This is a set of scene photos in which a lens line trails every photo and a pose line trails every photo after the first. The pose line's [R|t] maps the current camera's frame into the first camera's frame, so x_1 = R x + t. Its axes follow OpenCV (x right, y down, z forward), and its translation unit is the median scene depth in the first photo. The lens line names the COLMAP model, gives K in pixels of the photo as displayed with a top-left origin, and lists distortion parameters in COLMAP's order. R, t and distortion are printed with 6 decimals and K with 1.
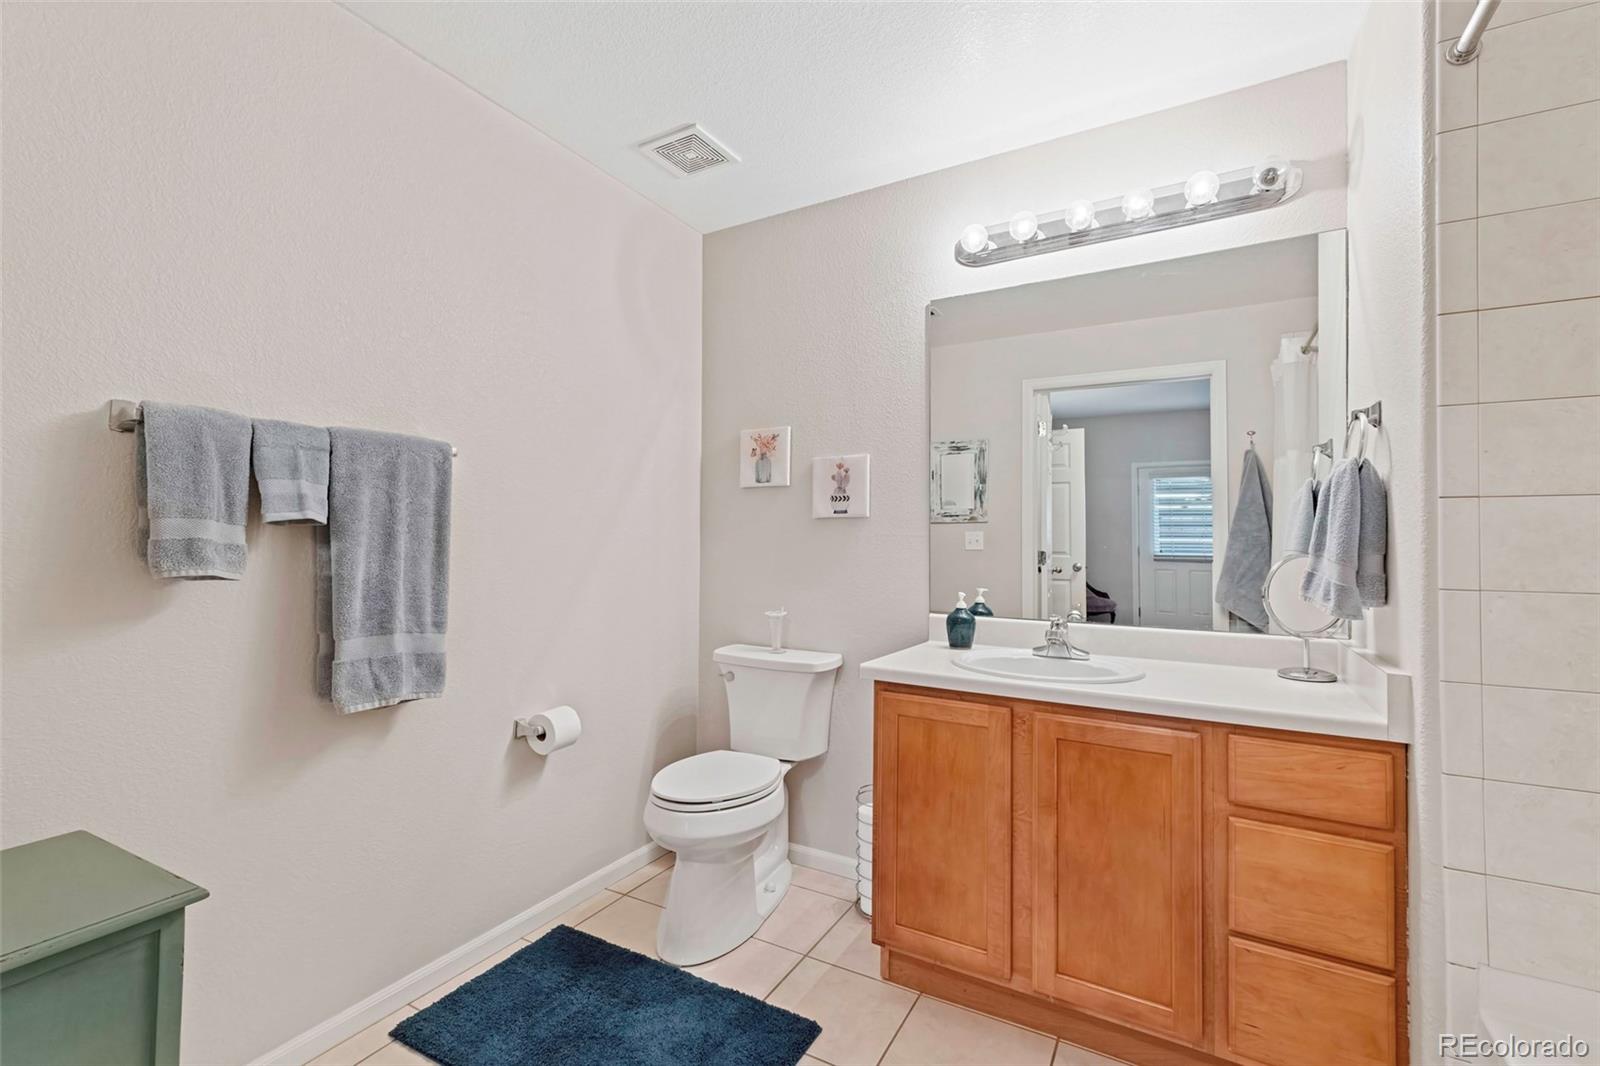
lens RADIAL K [[696.2, 0, 789.5], [0, 696.2, 521.3], [0, 0, 1]] dist [0.010043, 0.000482]
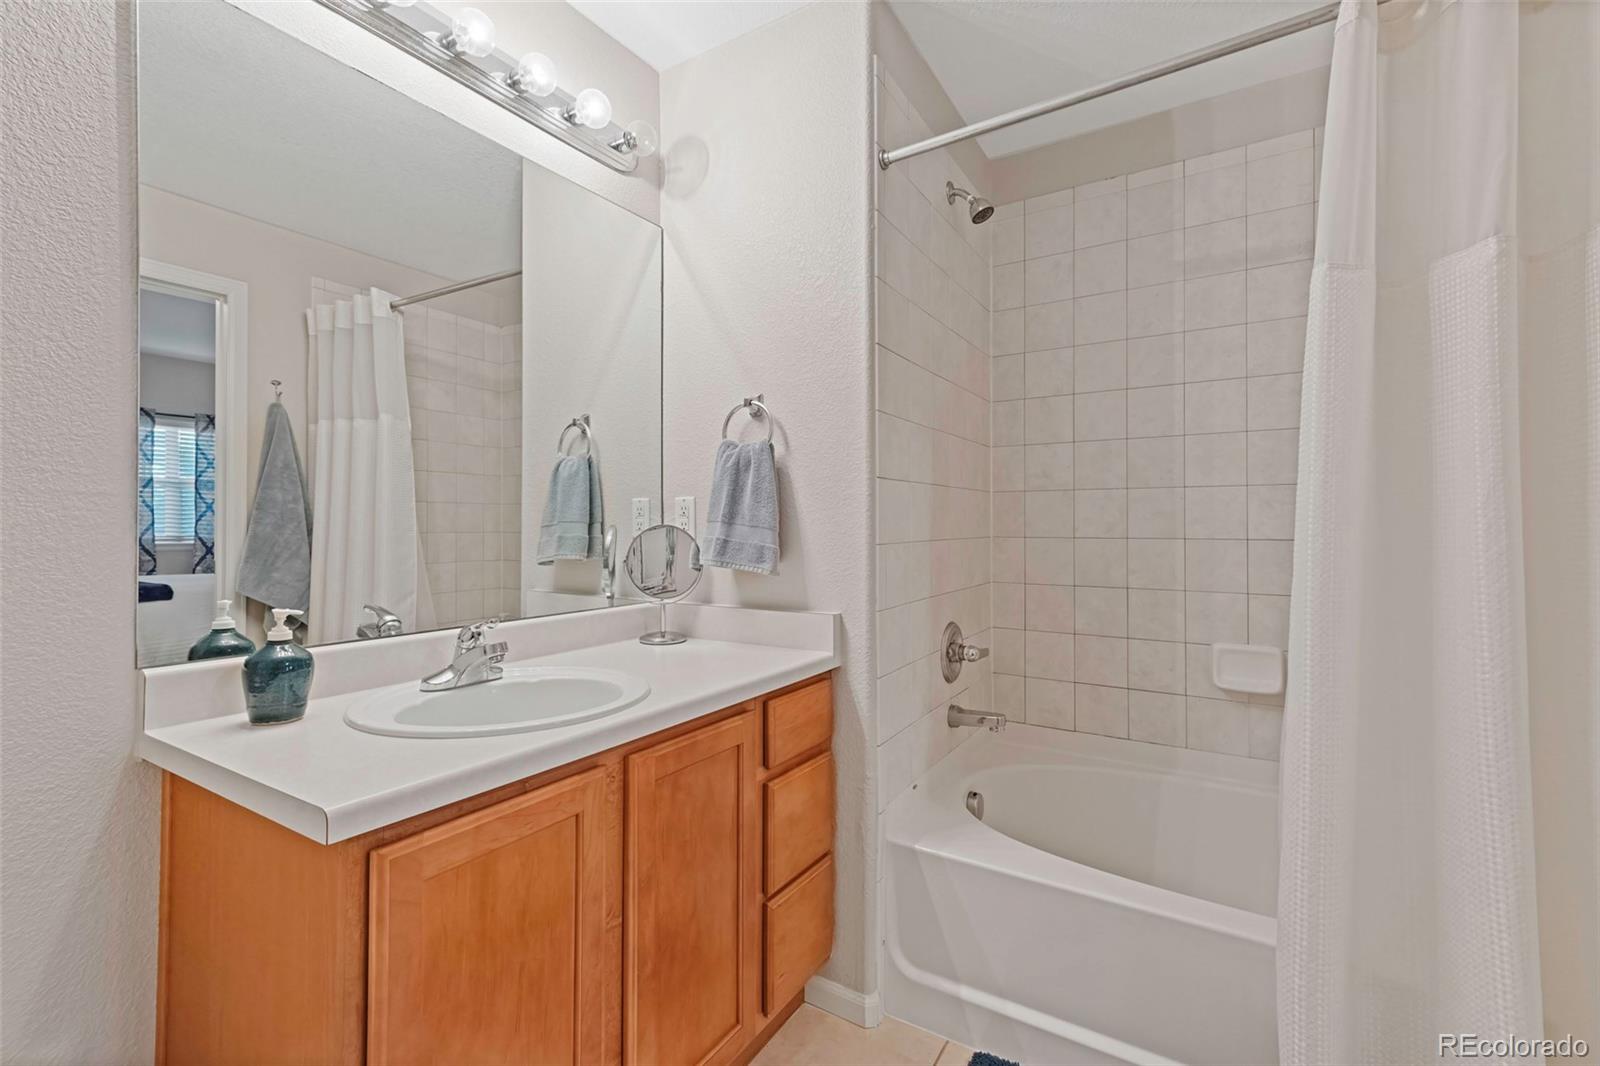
lens RADIAL K [[696.2, 0, 790.4], [0, 696.2, 515.8], [0, 0, 1]] dist [0.010043, 0.000482]
pose [[0.039532, 0.004301, 0.999209, -0.298890], [-0.028788, 0.999581, -0.003164, 0.033703], [-0.998804, -0.028640, 0.039639, 0.762043]]
